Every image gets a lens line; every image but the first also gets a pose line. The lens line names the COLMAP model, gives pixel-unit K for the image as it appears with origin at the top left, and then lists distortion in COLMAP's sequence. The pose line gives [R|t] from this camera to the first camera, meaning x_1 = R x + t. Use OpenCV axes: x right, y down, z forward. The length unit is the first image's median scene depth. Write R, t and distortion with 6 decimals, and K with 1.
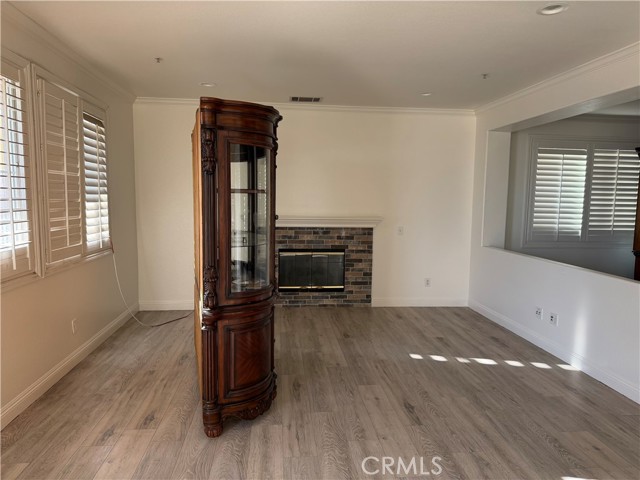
lens RADIAL K [[449.8, 0, 320.8], [0, 449.8, 239.5], [0, 0, 1]] dist [0.071697, -0.092259]
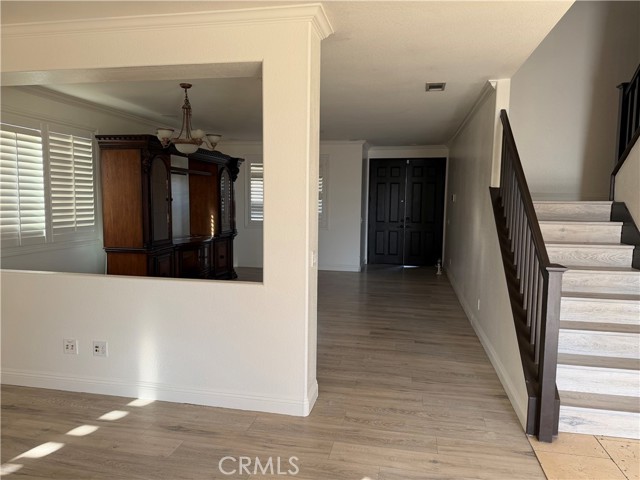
lens RADIAL K [[449.8, 0, 319.1], [0, 449.8, 241.4], [0, 0, 1]] dist [0.071697, -0.092259]
pose [[0.302842, -0.101702, 0.947599, -0.058377], [0.081399, 0.993417, 0.080606, -0.025227], [-0.949558, 0.052723, 0.309126, 0.285556]]
